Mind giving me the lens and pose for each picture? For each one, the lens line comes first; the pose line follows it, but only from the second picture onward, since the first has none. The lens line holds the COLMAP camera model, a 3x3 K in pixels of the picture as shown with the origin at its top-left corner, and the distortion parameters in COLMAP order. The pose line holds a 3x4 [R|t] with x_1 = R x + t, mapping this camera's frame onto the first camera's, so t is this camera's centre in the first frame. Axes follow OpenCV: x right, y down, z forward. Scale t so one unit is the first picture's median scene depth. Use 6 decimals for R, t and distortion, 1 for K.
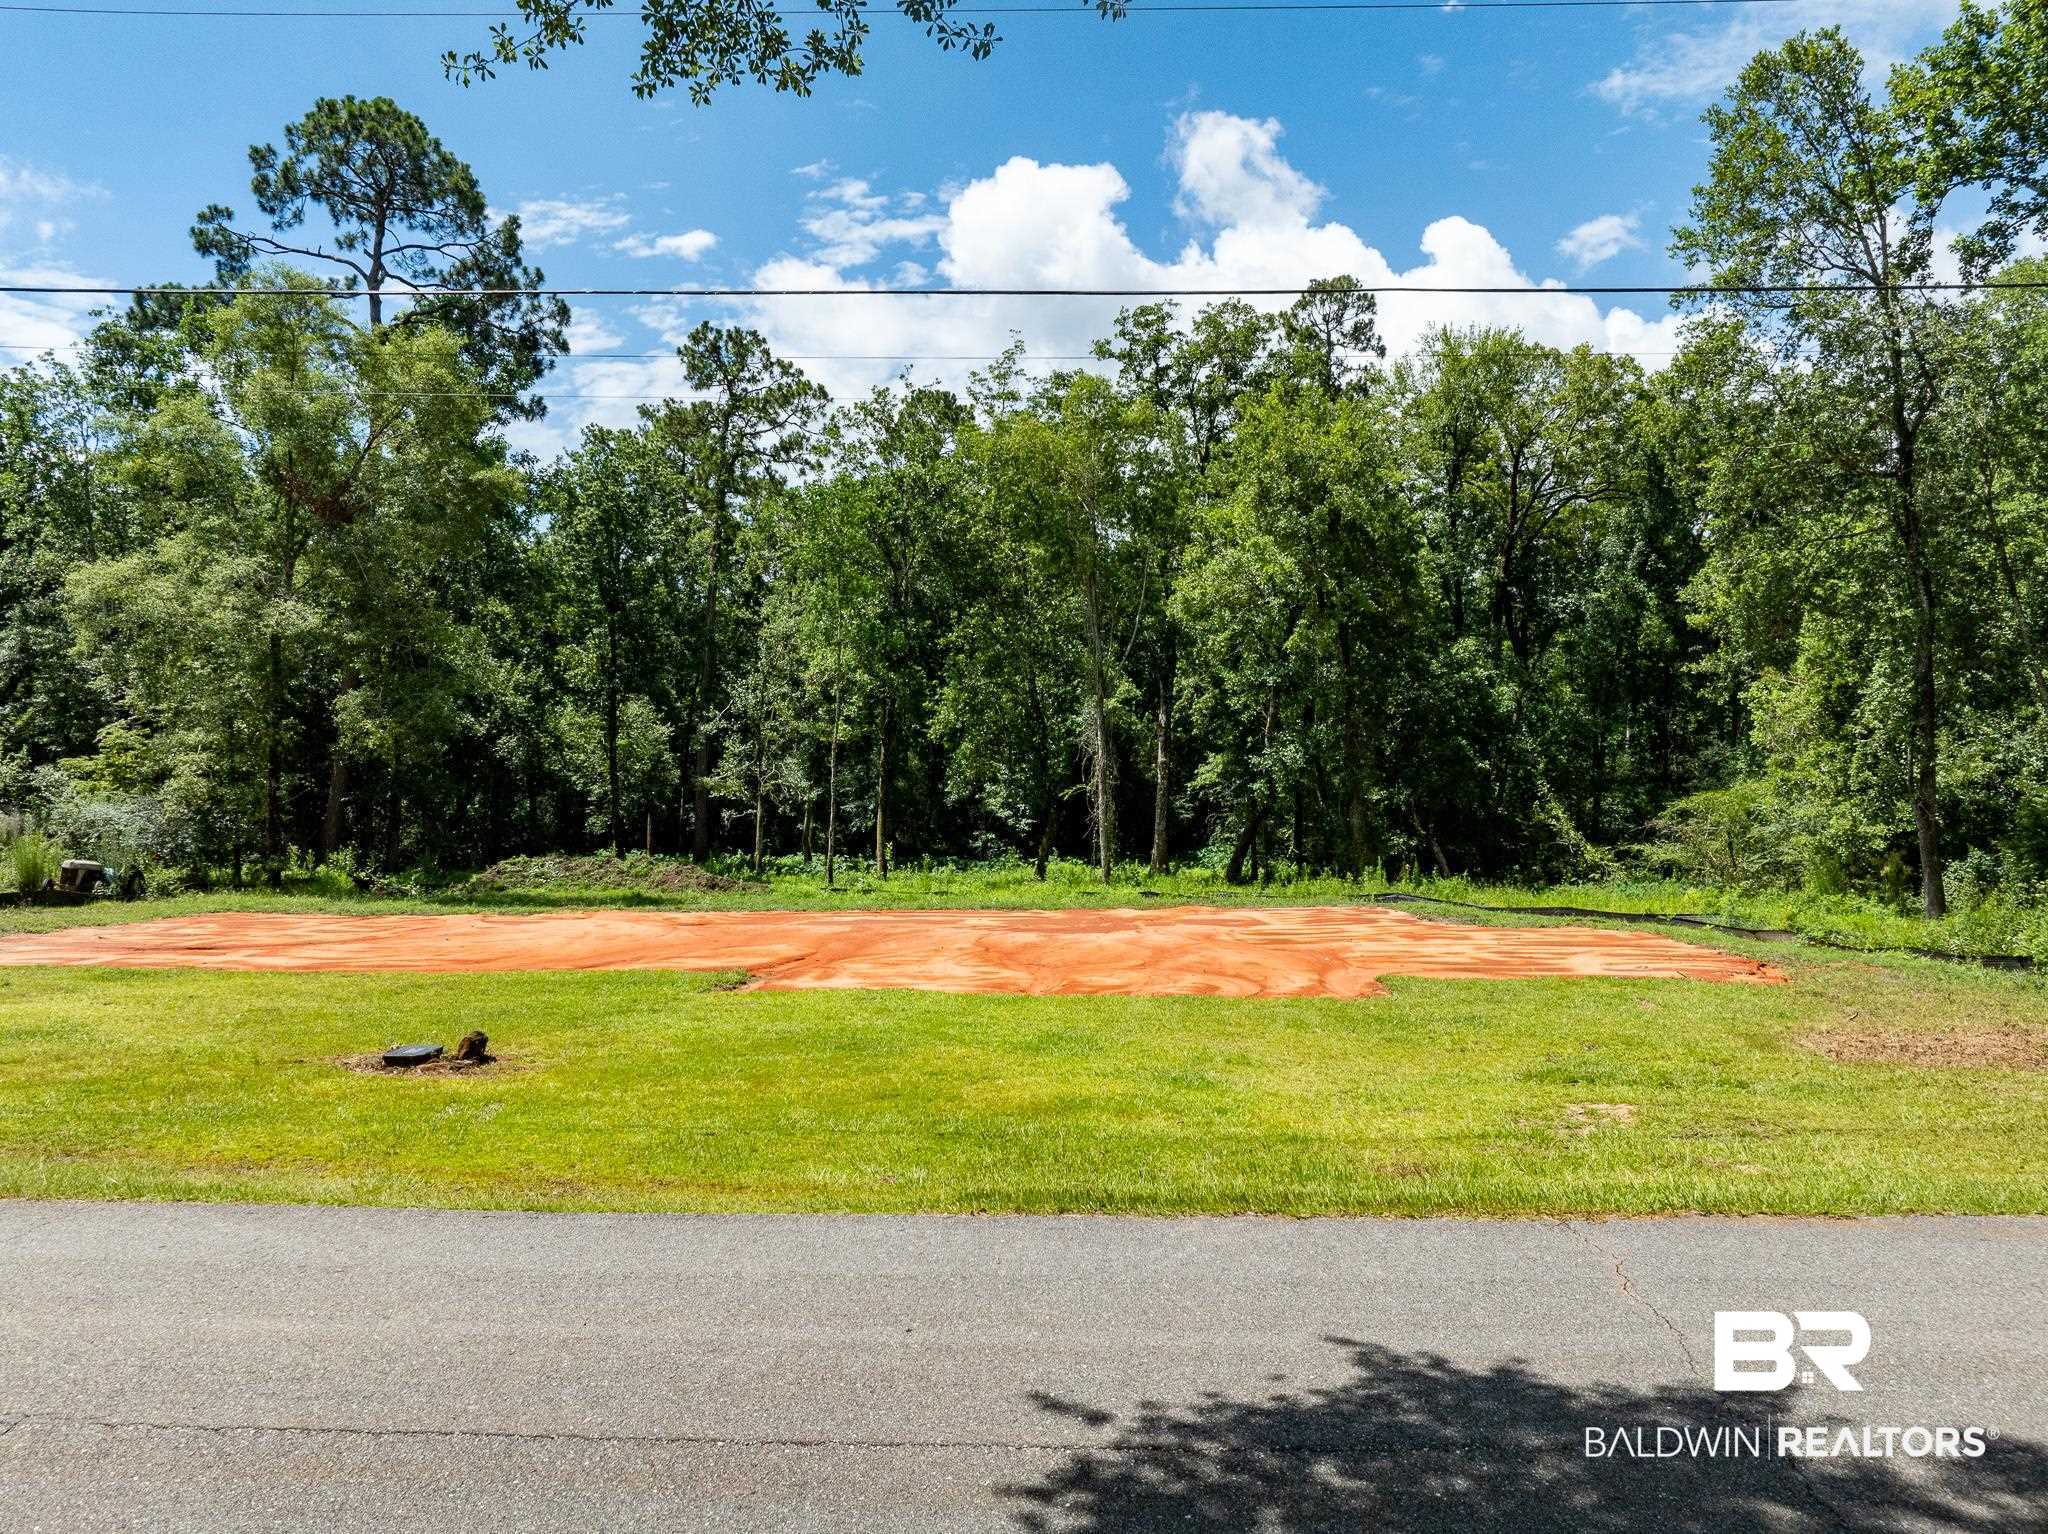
lens RADIAL K [[1474.3, 0, 1024.0], [0, 1474.3, 767.0], [0, 0, 1]] dist [-0.047140, 0.003008]
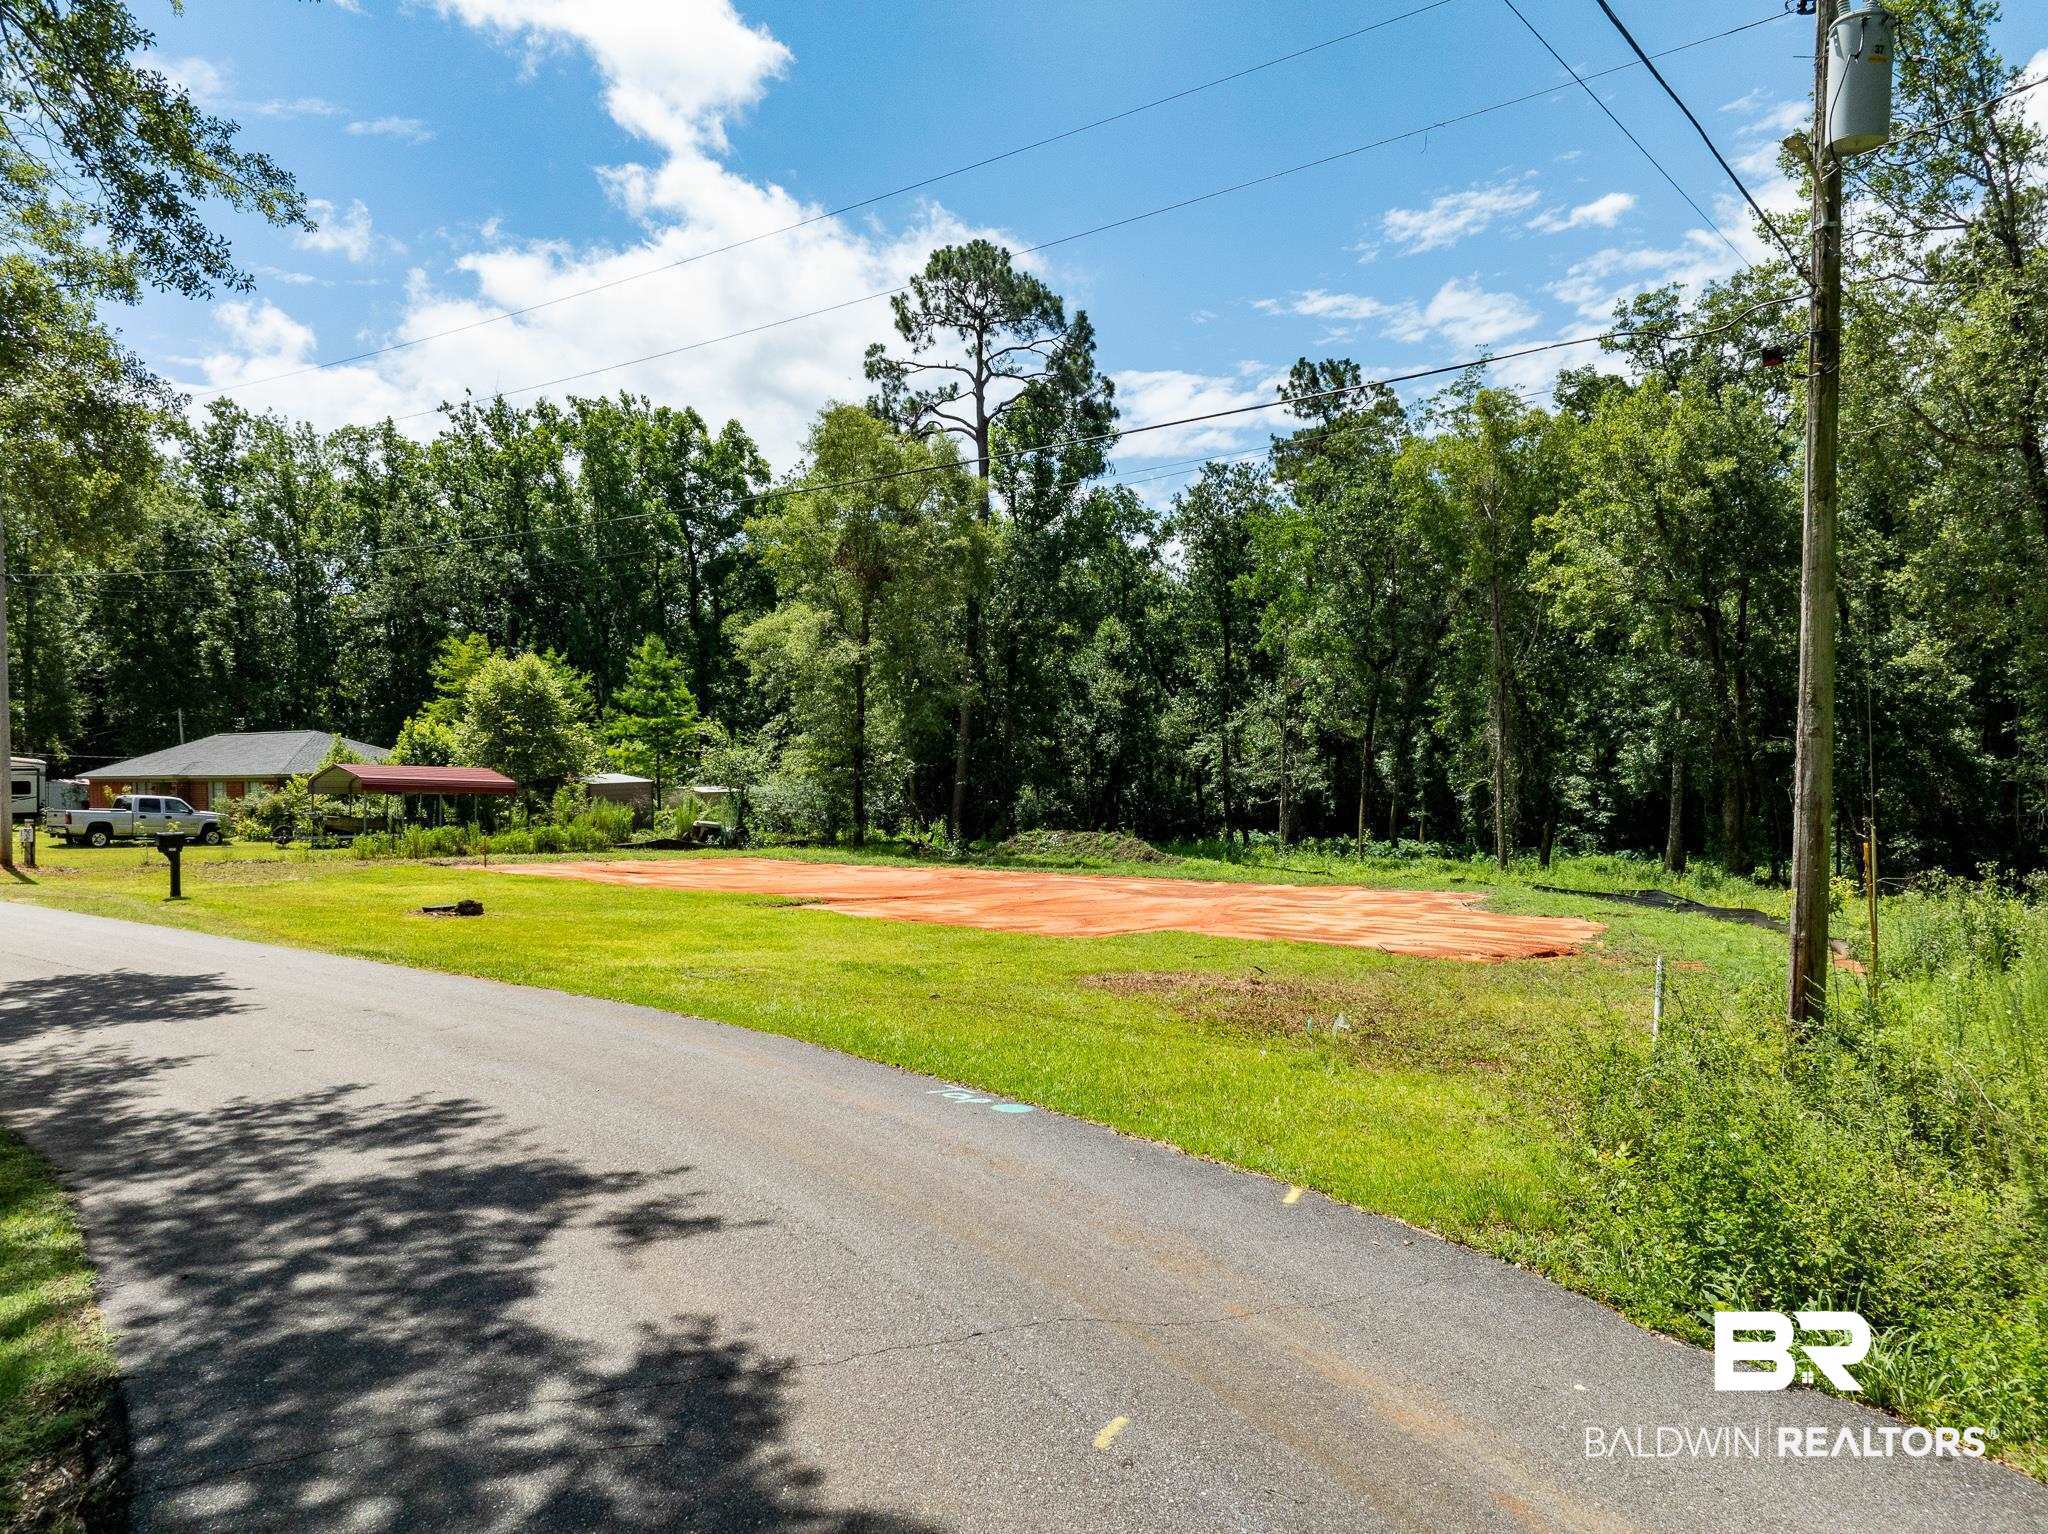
lens RADIAL K [[1474.3, 0, 1024.0], [0, 1474.3, 767.0], [0, 0, 1]] dist [-0.047140, 0.003008]
pose [[0.818000, 0.006573, -0.575181, 0.333548], [-0.001687, 0.999958, 0.009028, -0.004450], [0.575216, -0.006414, 0.817976, -0.045818]]
